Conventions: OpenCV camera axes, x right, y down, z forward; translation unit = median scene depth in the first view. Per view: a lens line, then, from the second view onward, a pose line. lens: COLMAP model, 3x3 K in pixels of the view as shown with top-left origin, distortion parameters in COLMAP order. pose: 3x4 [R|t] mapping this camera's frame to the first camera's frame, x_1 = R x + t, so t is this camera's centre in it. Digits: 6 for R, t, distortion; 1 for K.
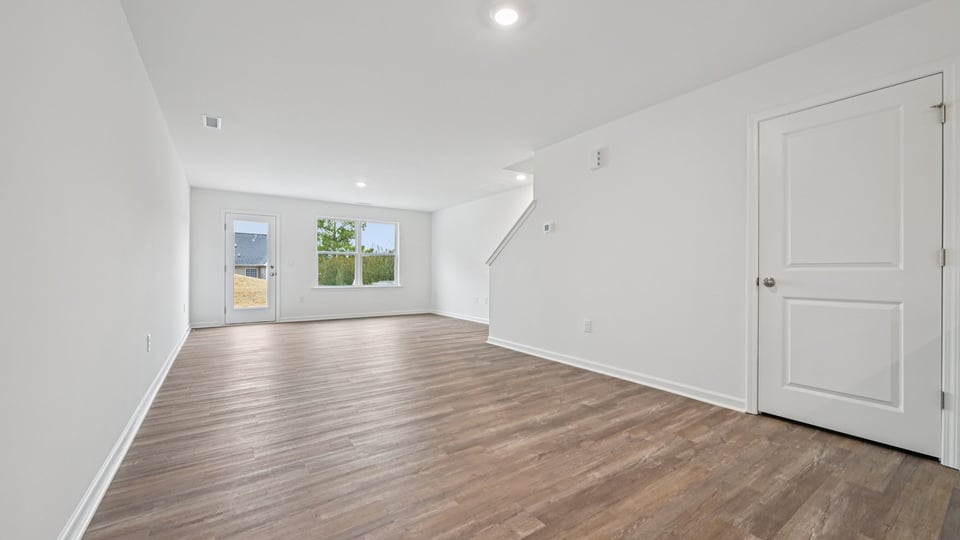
lens RADIAL K [[368.2, 0, 480.0], [0, 368.2, 270.0], [0, 0, 1]] dist [-0.000615, -0.000040]
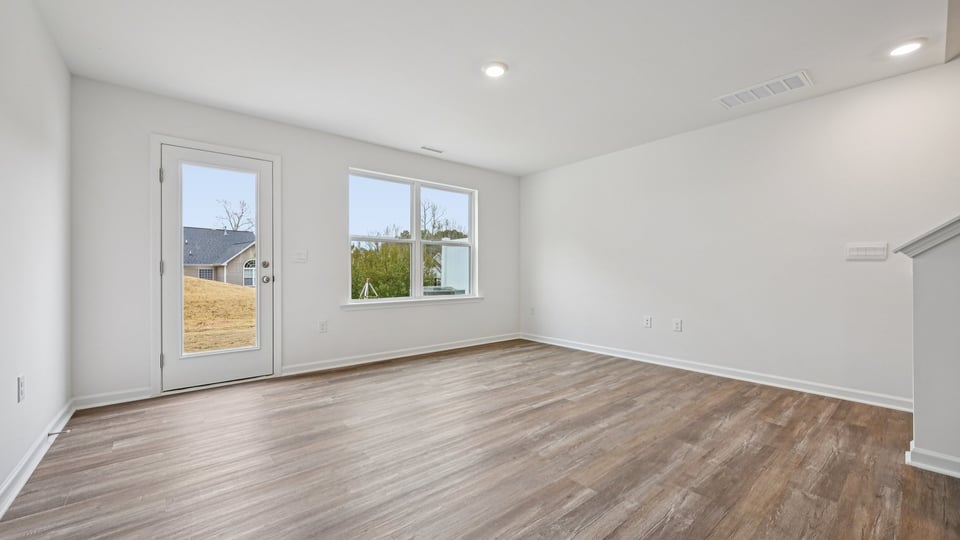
lens RADIAL K [[378.4, 0, 480.0], [0, 378.4, 270.0], [0, 0, 1]] dist [0.010185, 0.000100]
pose [[0.994611, -0.003208, 0.103625, -0.345613], [0.003387, 0.999993, -0.001554, 0.000832], [-0.103619, 0.001897, 0.994615, 0.483978]]
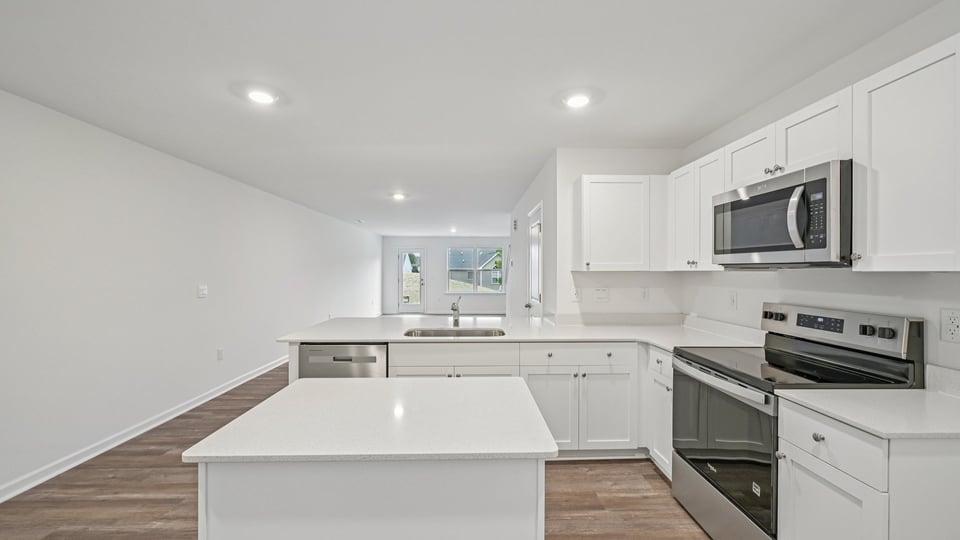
lens RADIAL K [[378.4, 0, 480.0], [0, 378.4, 270.0], [0, 0, 1]] dist [0.010185, 0.000100]
pose [[0.829931, -0.002228, -0.557861, 0.604842], [0.004566, 0.999986, 0.002799, -0.056092], [0.557847, -0.004870, 0.829930, -0.260028]]
